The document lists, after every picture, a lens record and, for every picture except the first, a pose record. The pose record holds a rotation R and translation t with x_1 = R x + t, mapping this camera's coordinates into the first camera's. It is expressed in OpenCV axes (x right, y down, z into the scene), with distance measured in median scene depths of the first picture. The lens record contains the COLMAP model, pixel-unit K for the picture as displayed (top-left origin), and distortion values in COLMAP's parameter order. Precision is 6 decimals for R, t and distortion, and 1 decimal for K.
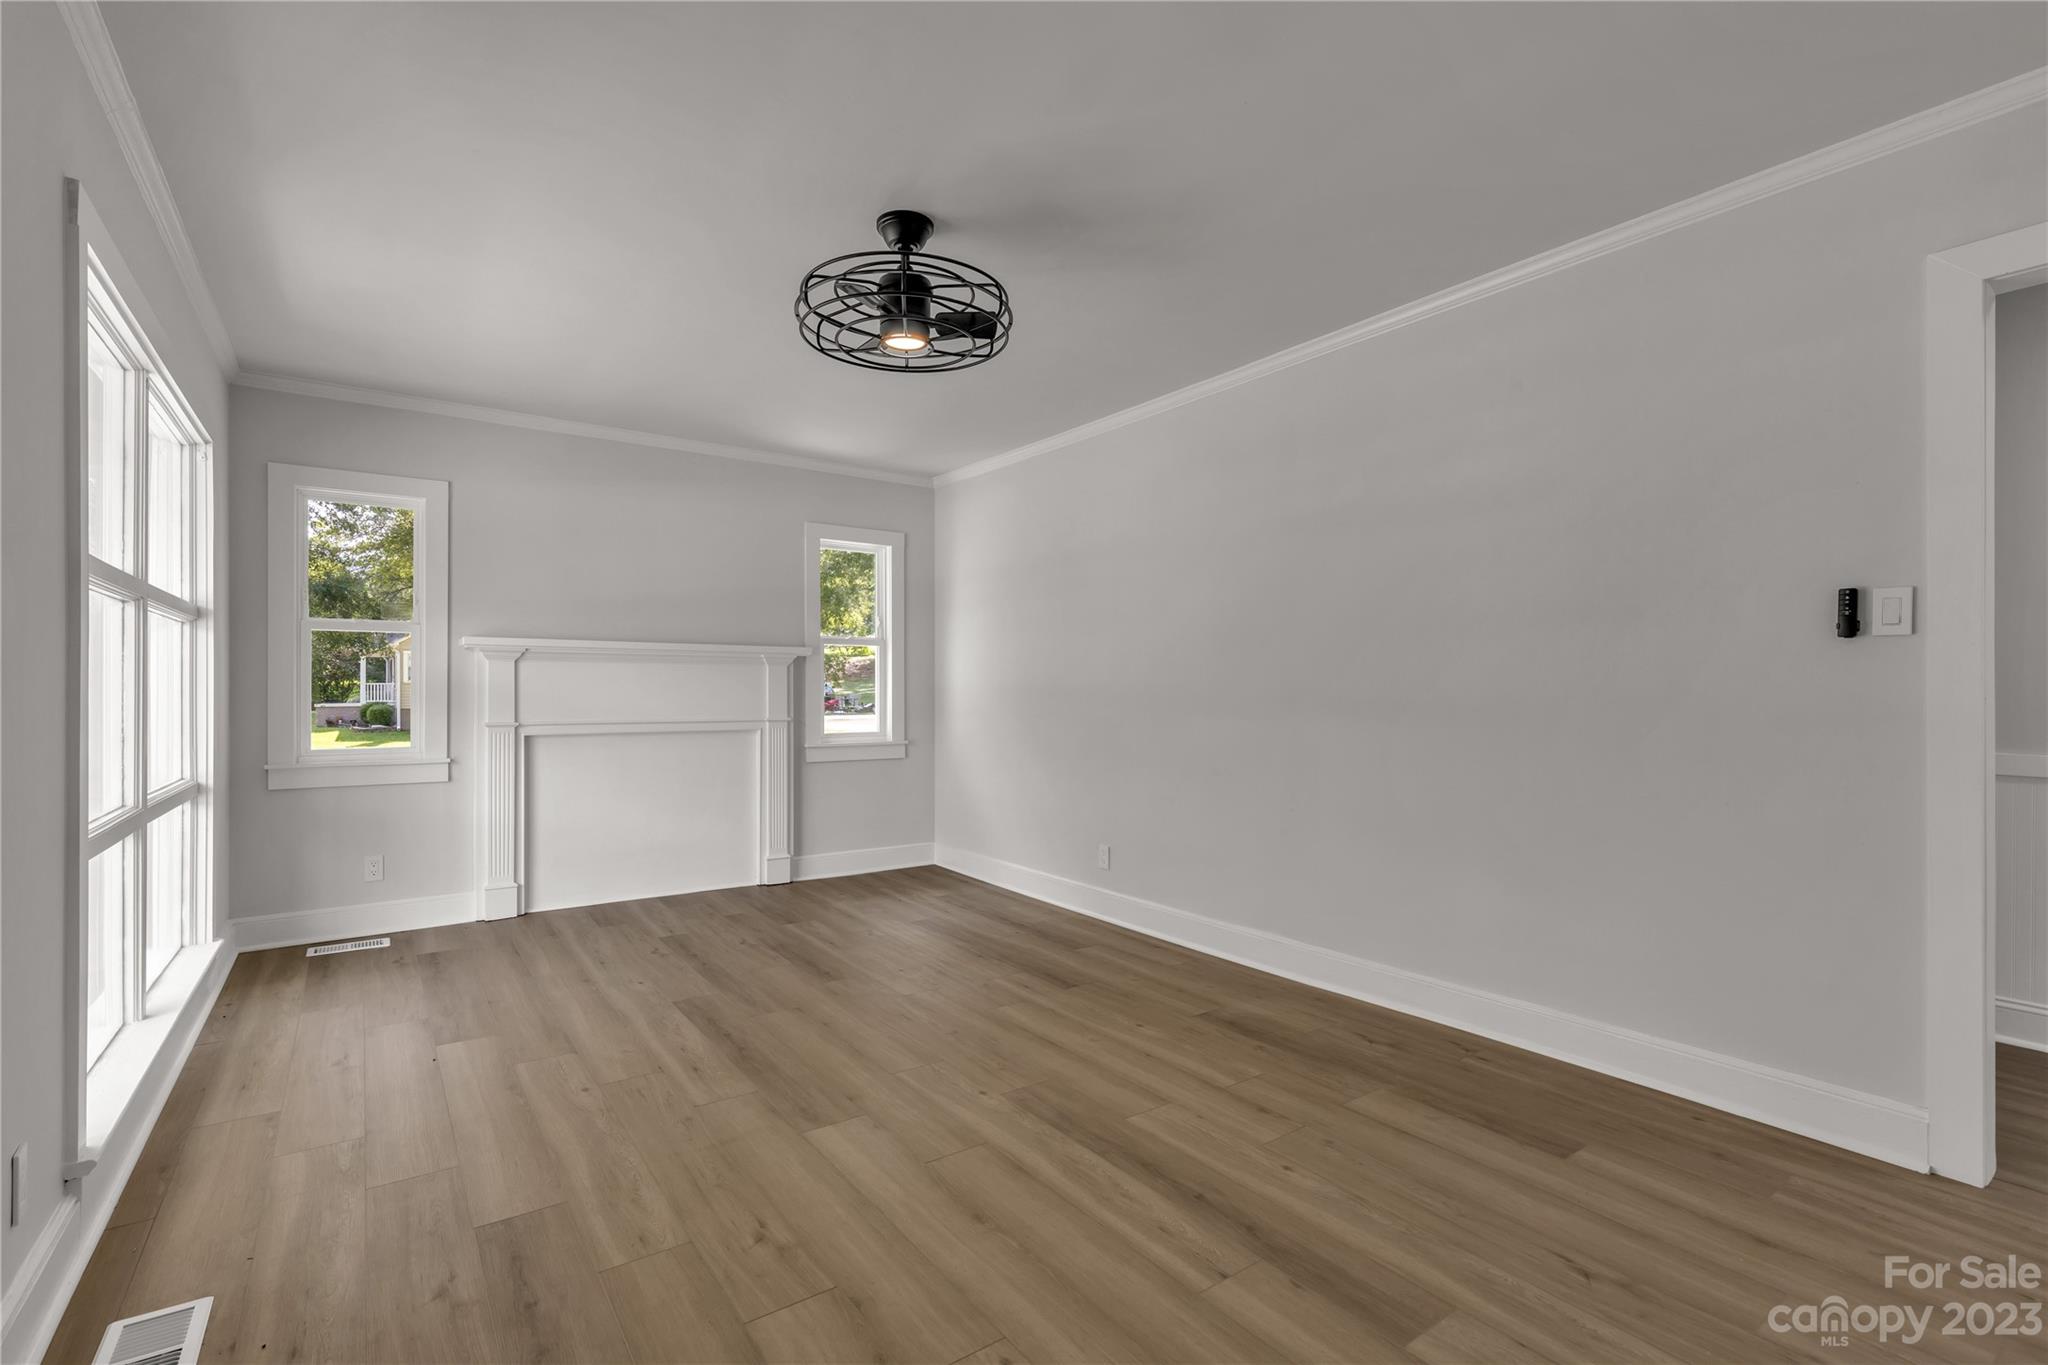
lens RADIAL K [[922.1, 0, 1017.3], [0, 922.1, 689.5], [0, 0, 1]] dist [0.003331, 0.000098]
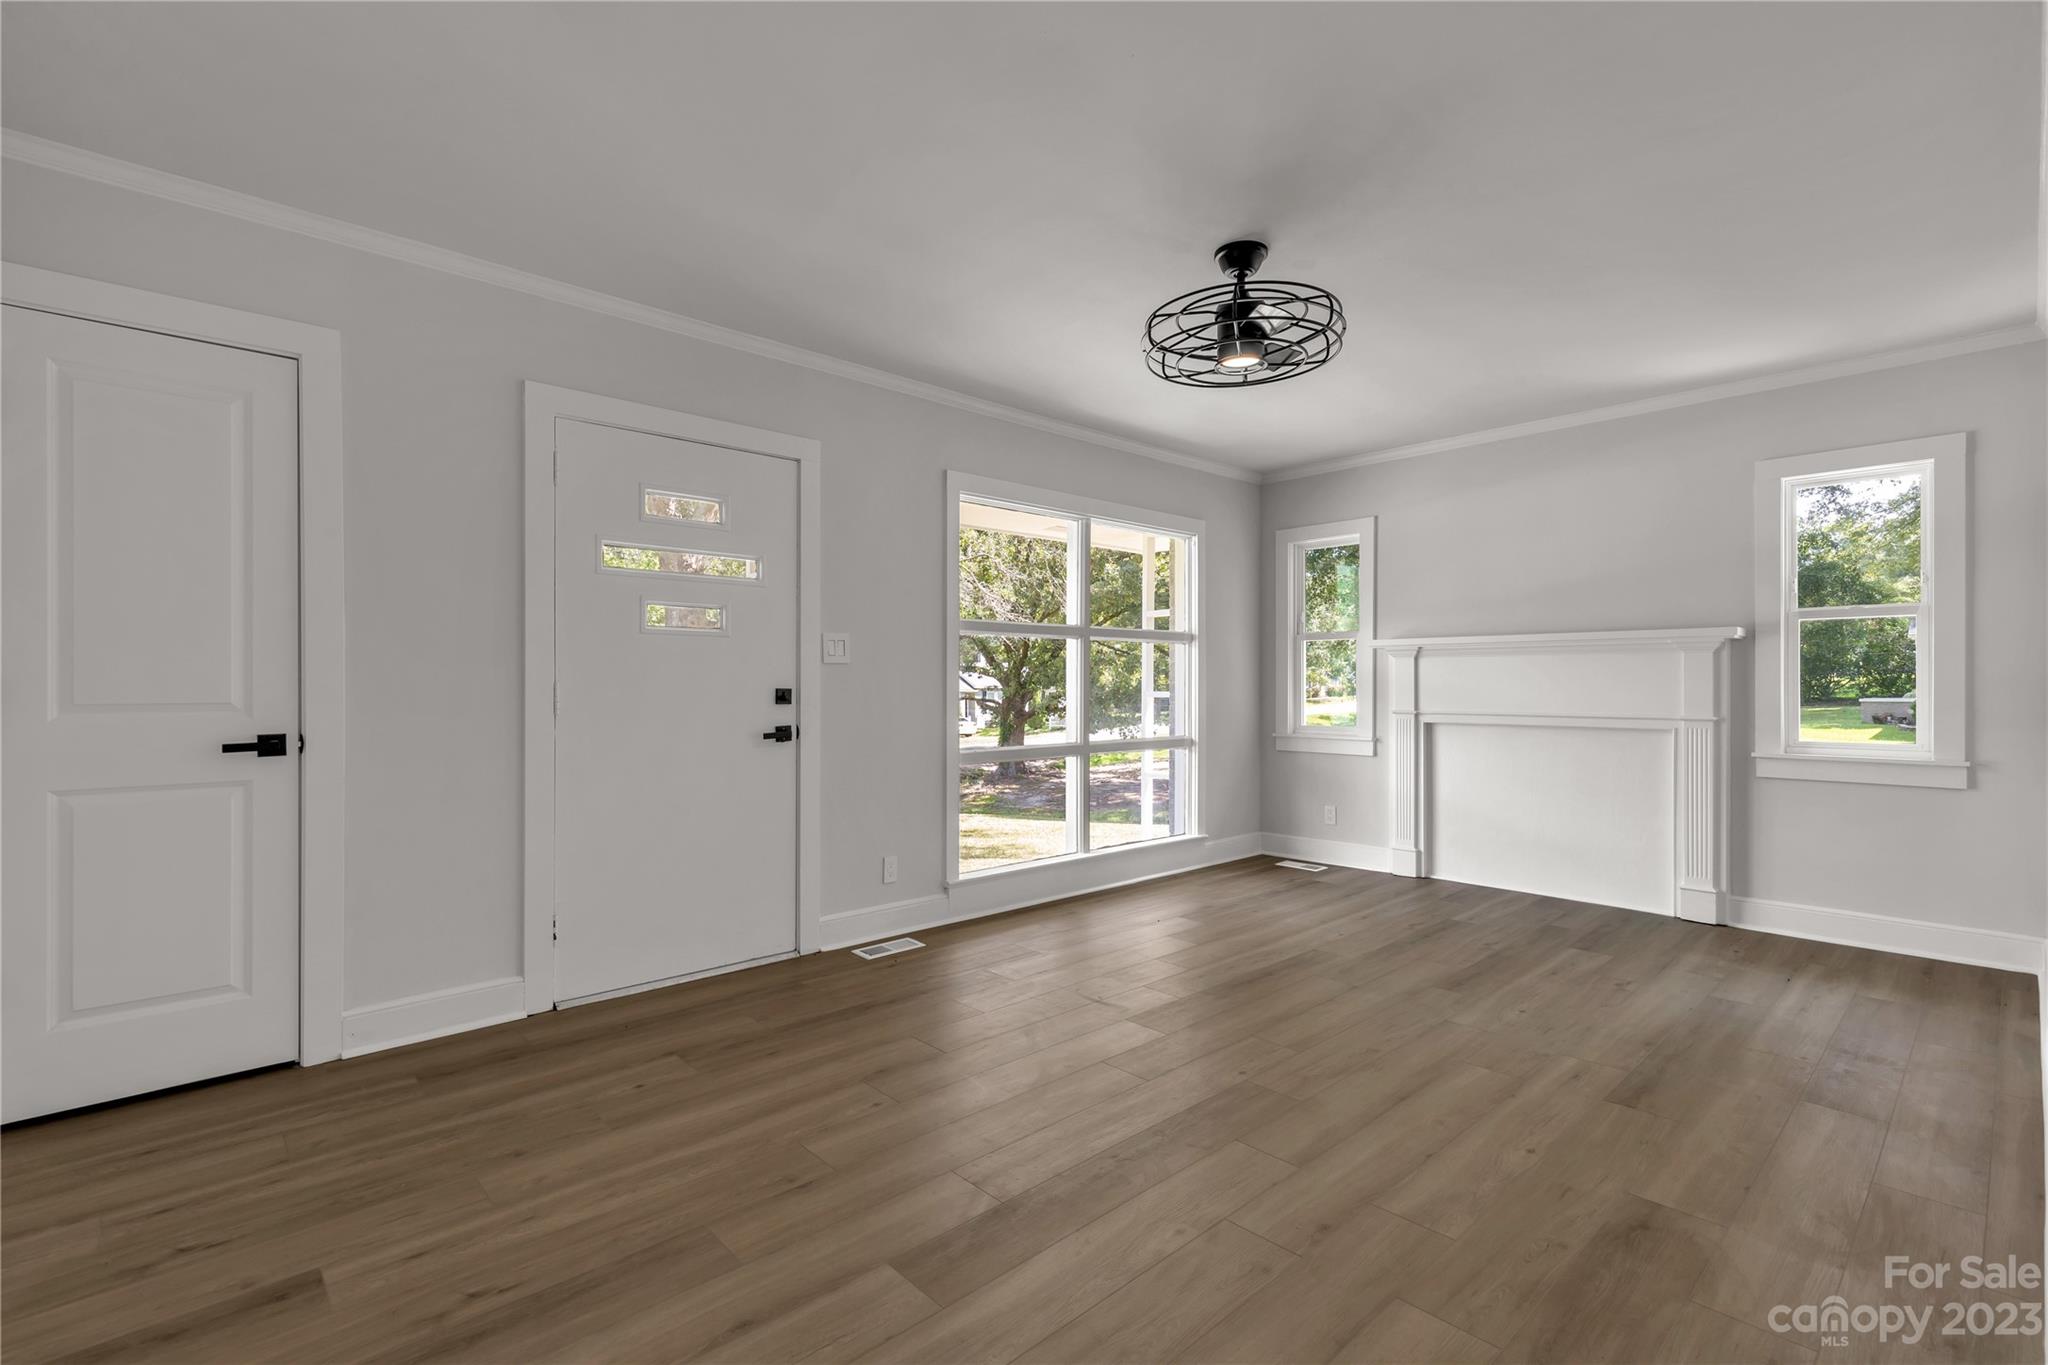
lens RADIAL K [[922.1, 0, 1019.9], [0, 922.1, 685.5], [0, 0, 1]] dist [0.003331, 0.000098]
pose [[0.125760, 0.000682, -0.992060, 0.556955], [0.001927, 0.999998, 0.000931, 0.001772], [0.992059, -0.002028, 0.125759, 0.364354]]
